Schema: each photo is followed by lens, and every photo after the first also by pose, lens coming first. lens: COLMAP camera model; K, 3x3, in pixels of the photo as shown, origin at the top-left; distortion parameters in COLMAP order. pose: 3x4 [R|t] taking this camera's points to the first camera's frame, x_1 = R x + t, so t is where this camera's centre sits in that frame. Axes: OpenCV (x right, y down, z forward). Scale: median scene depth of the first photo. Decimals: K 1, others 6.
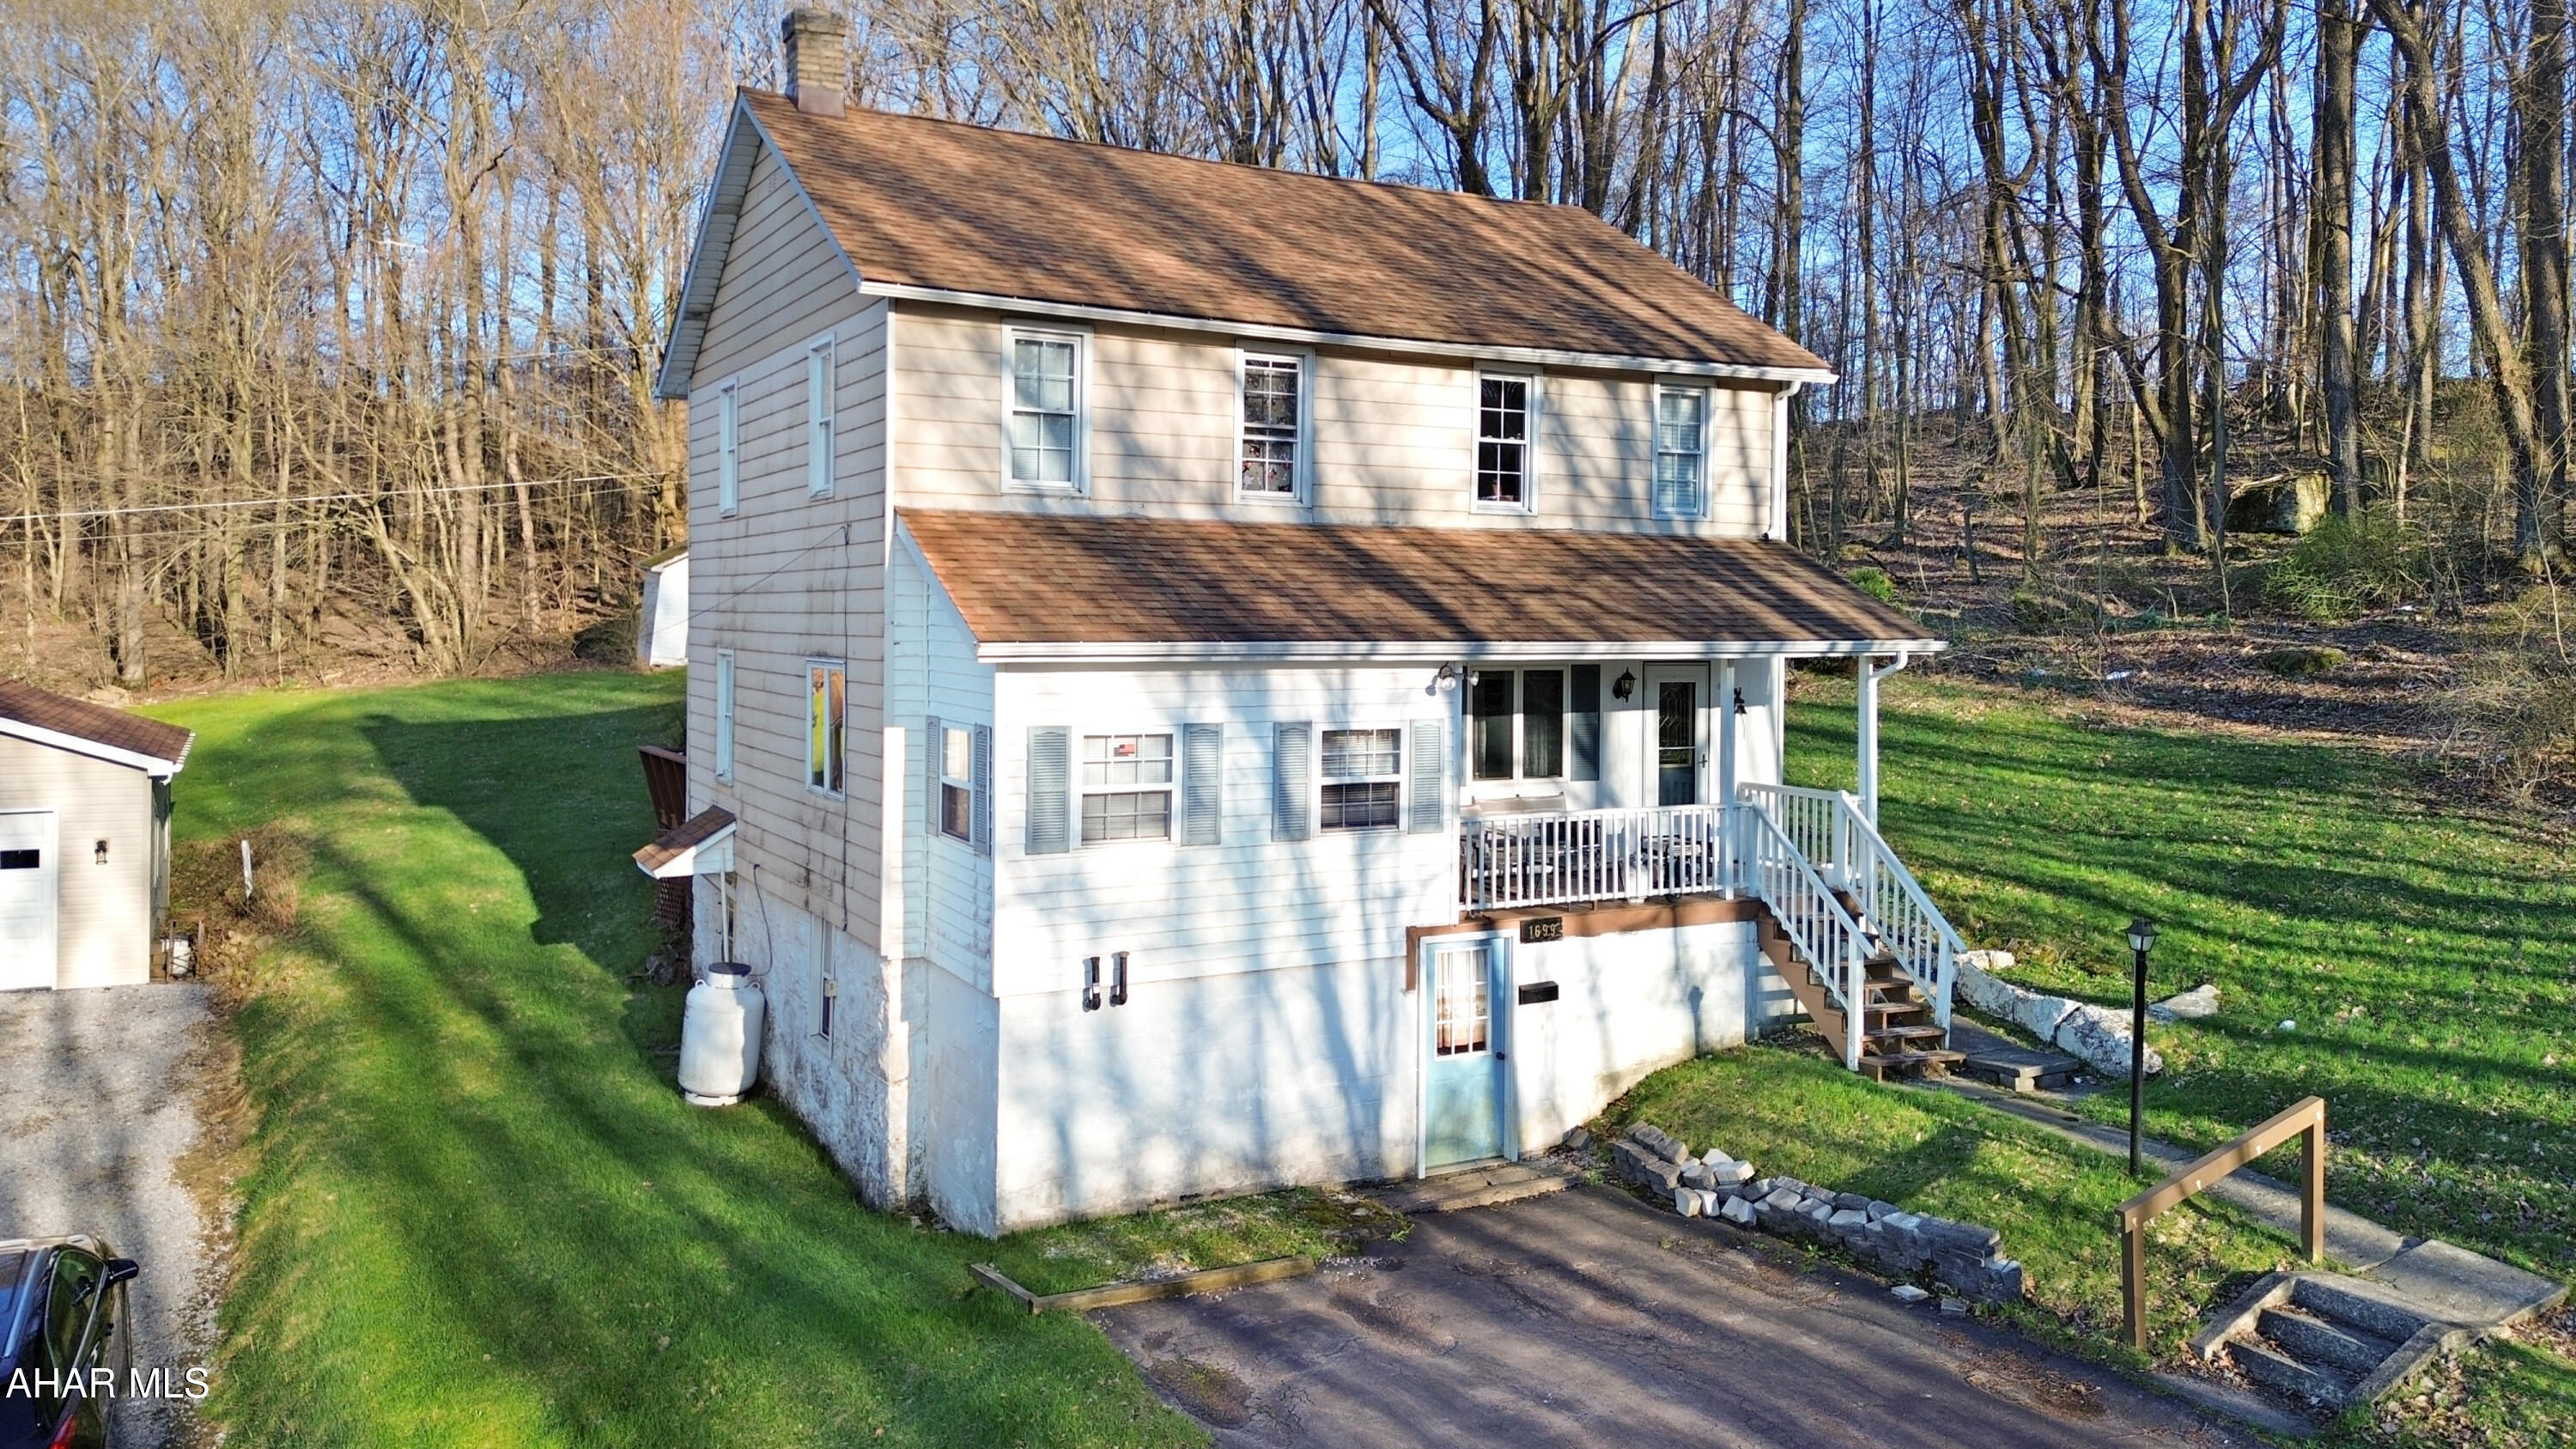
lens RADIAL K [[1864.1, 0, 1297.9], [0, 1864.1, 611.0], [0, 0, 1]] dist [0.127242, 0.001589]
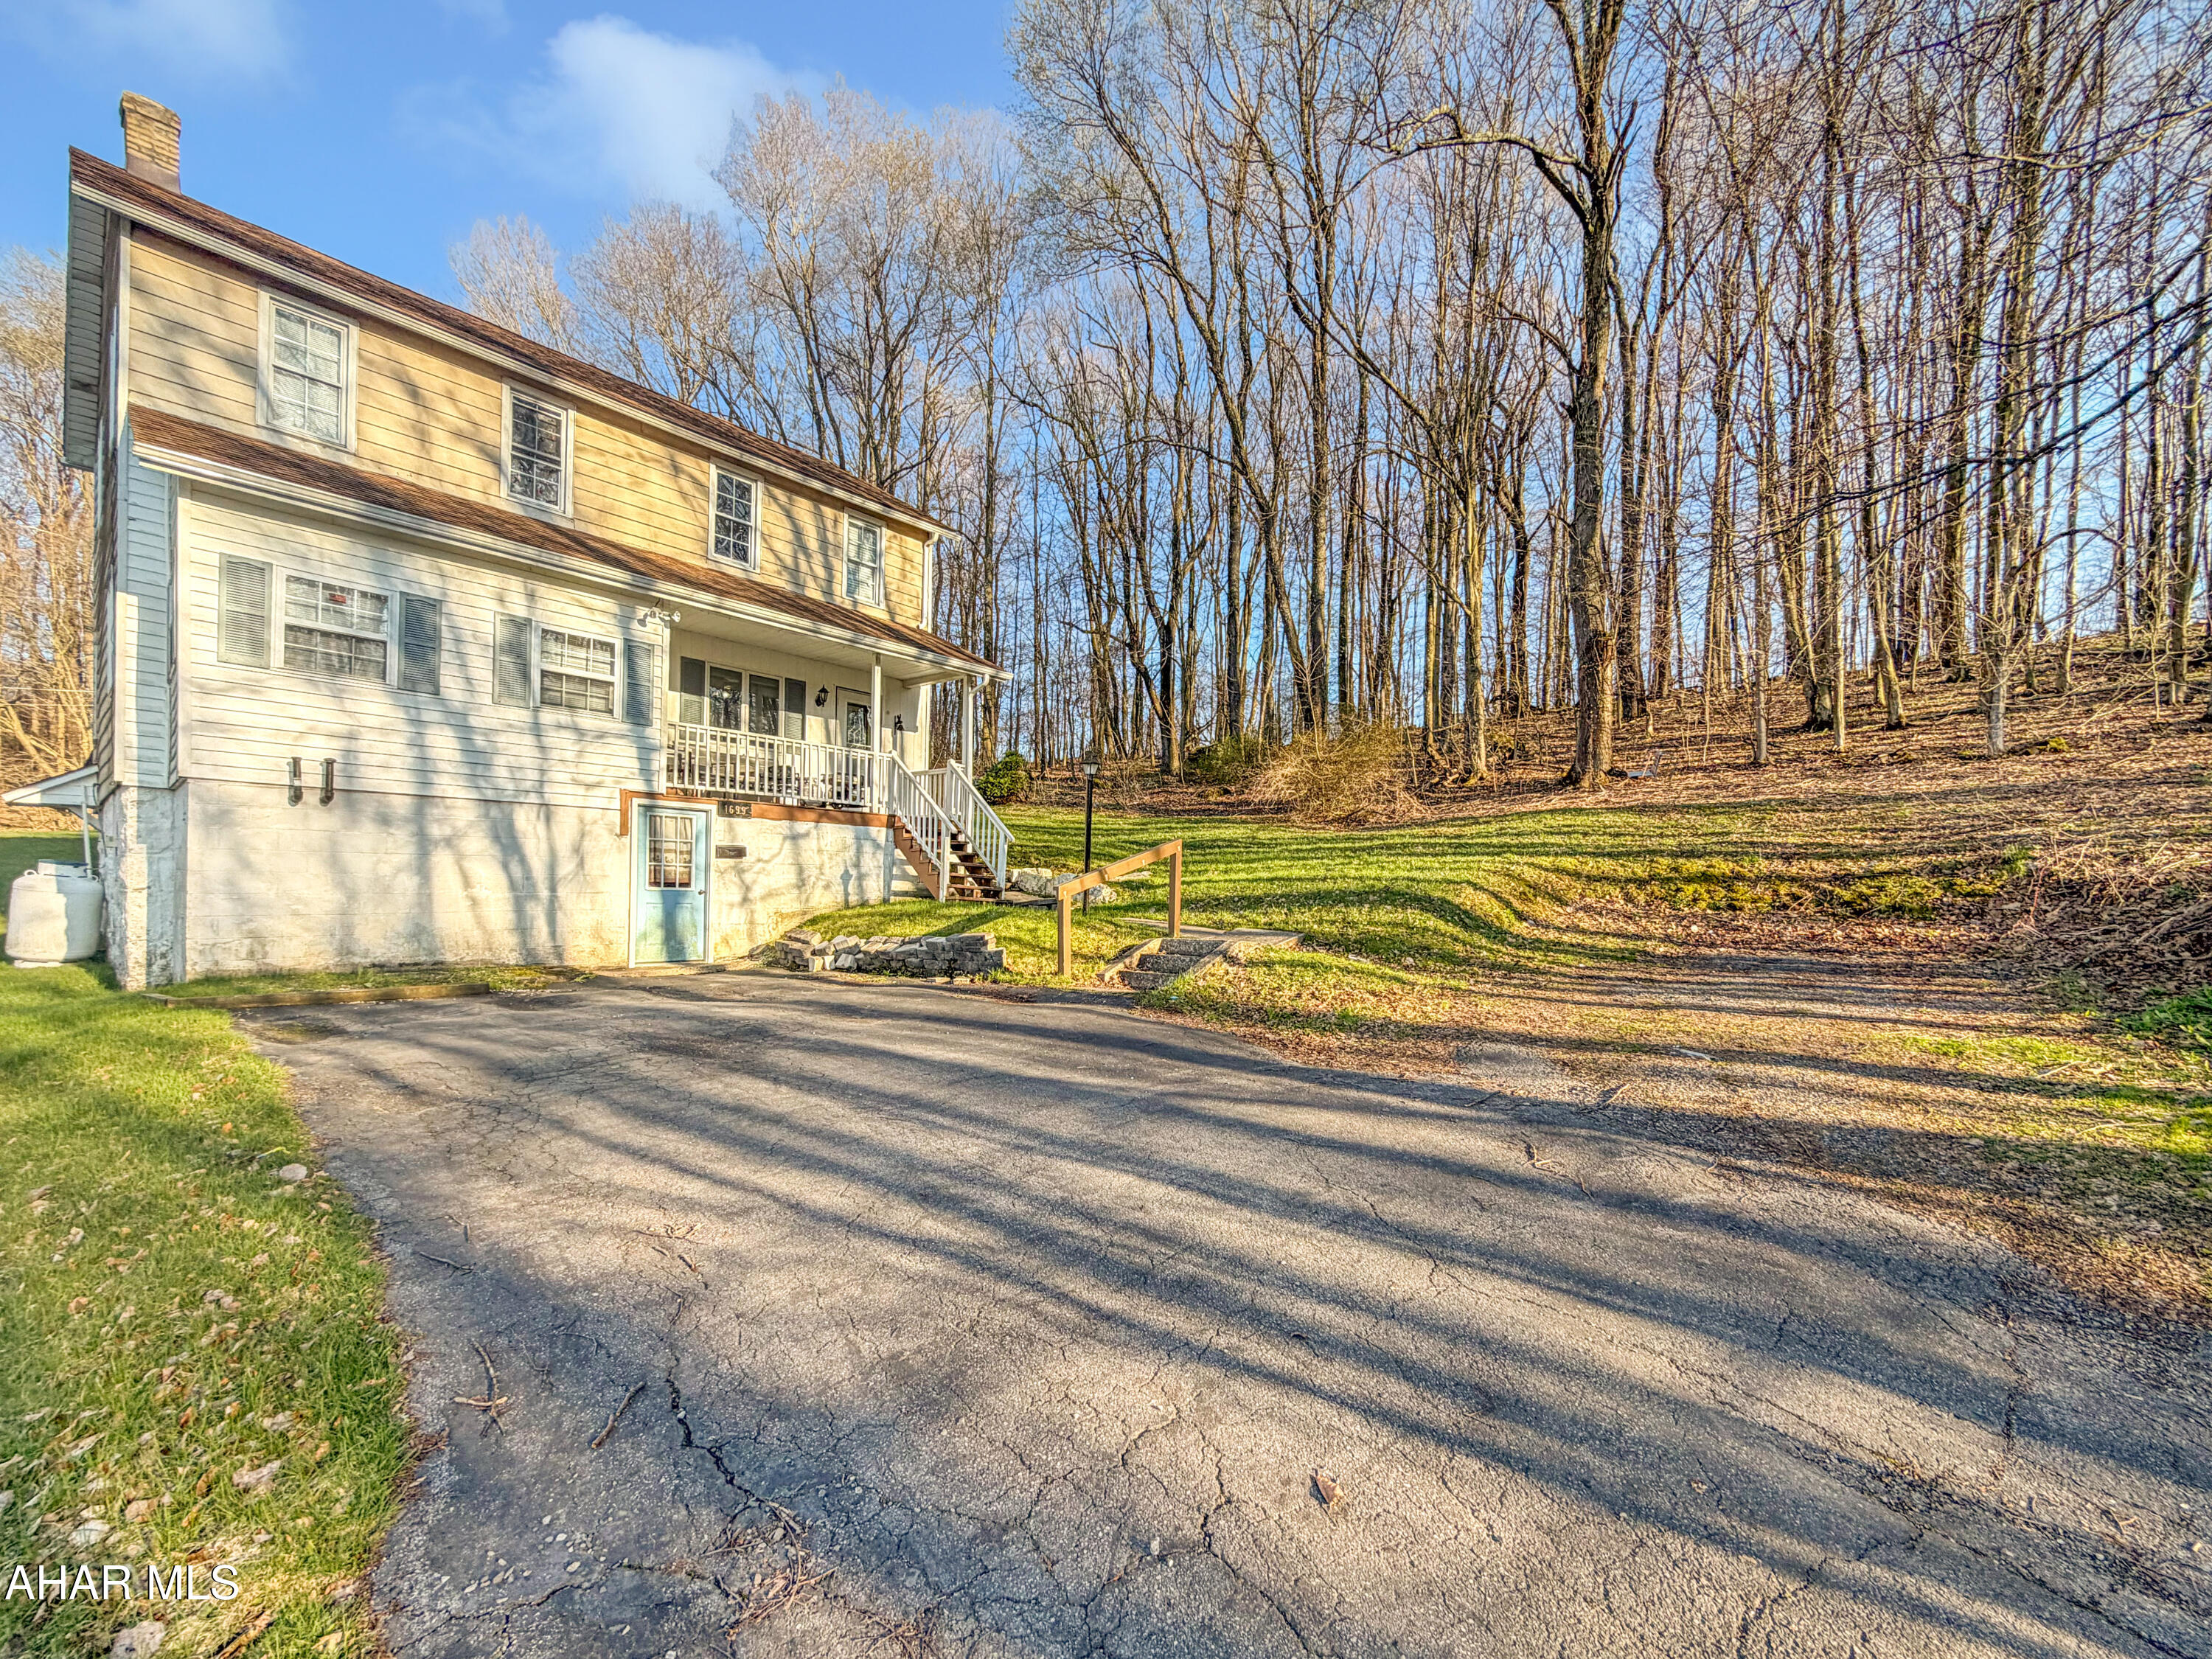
lens RADIAL K [[920.9, 0, 1113.0], [0, 920.9, 889.2], [0, 0, 1]] dist [0.012213, -0.000473]
pose [[0.938771, 0.011670, 0.344345, 0.152260], [-0.011886, 0.999928, -0.001484, 0.219065], [-0.344338, -0.002700, 0.938842, 0.203472]]
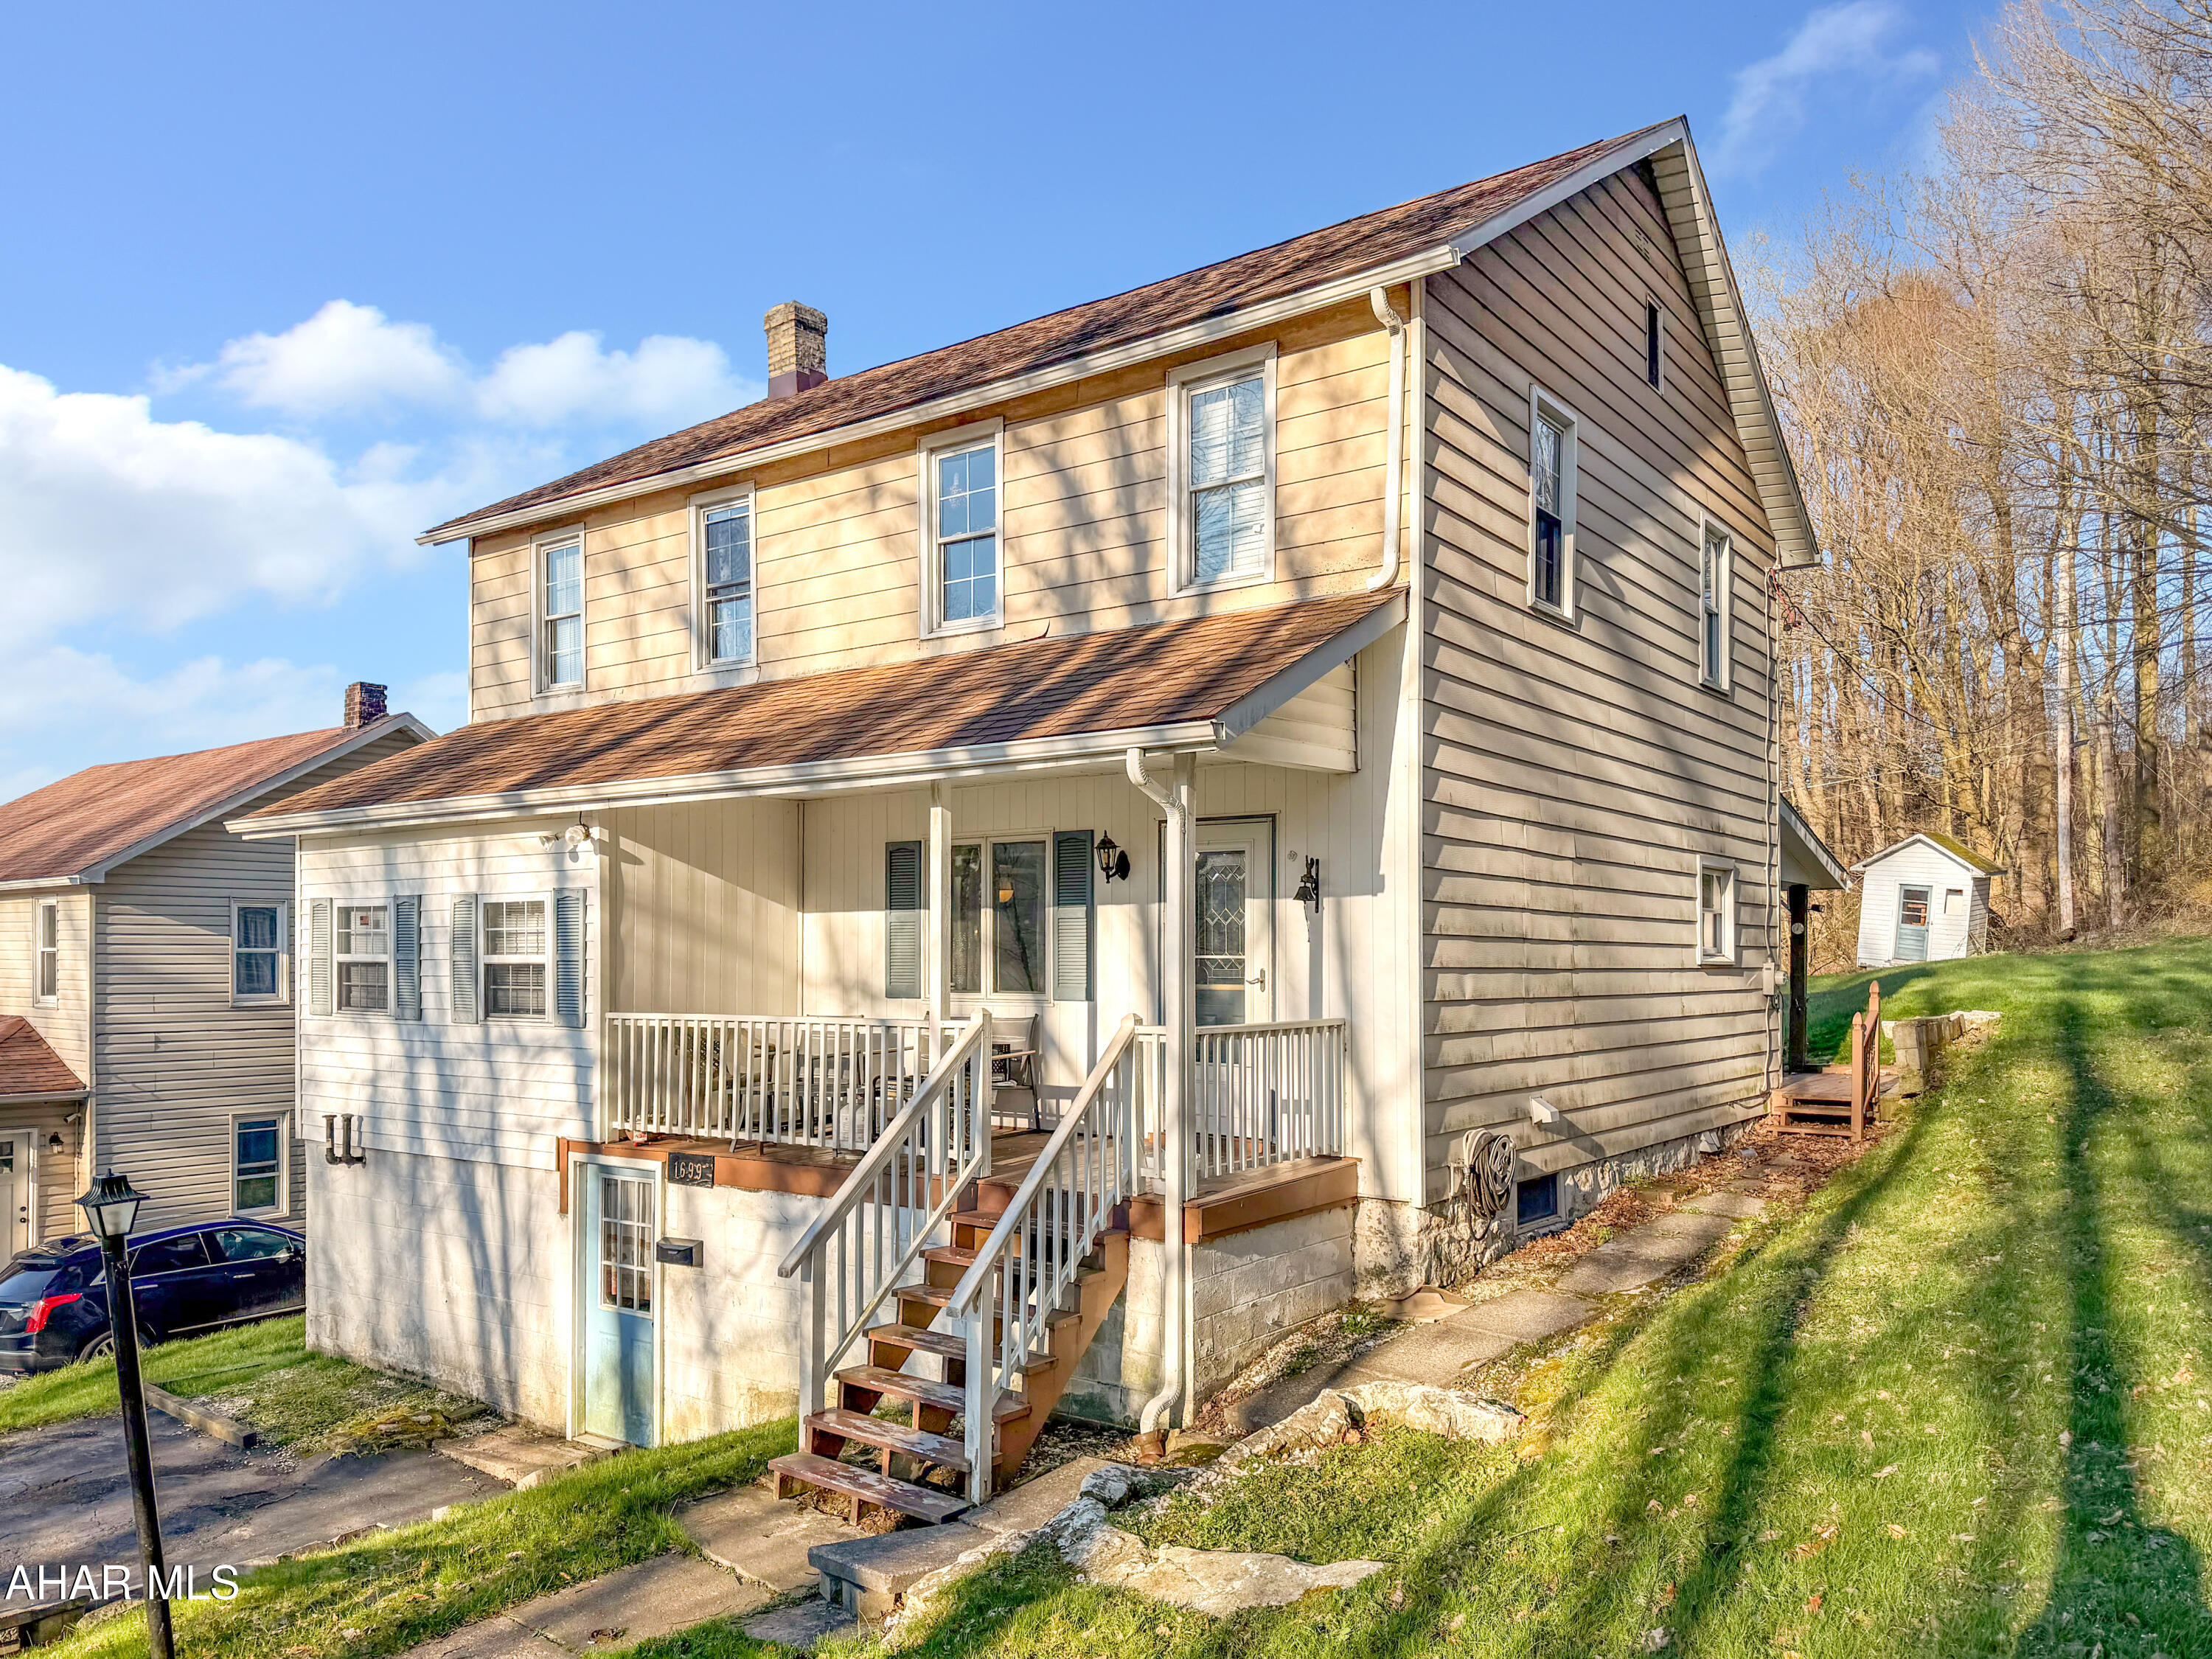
lens RADIAL K [[1599.7, 0, 1103.6], [0, 1599.7, 942.4], [0, 0, 1]] dist [0.098374, -0.162830]
pose [[0.411436, -0.016079, -0.911297, 0.754265], [0.000217, 0.999846, -0.017543, 0.085471], [0.911438, 0.007020, 0.411377, 0.841044]]
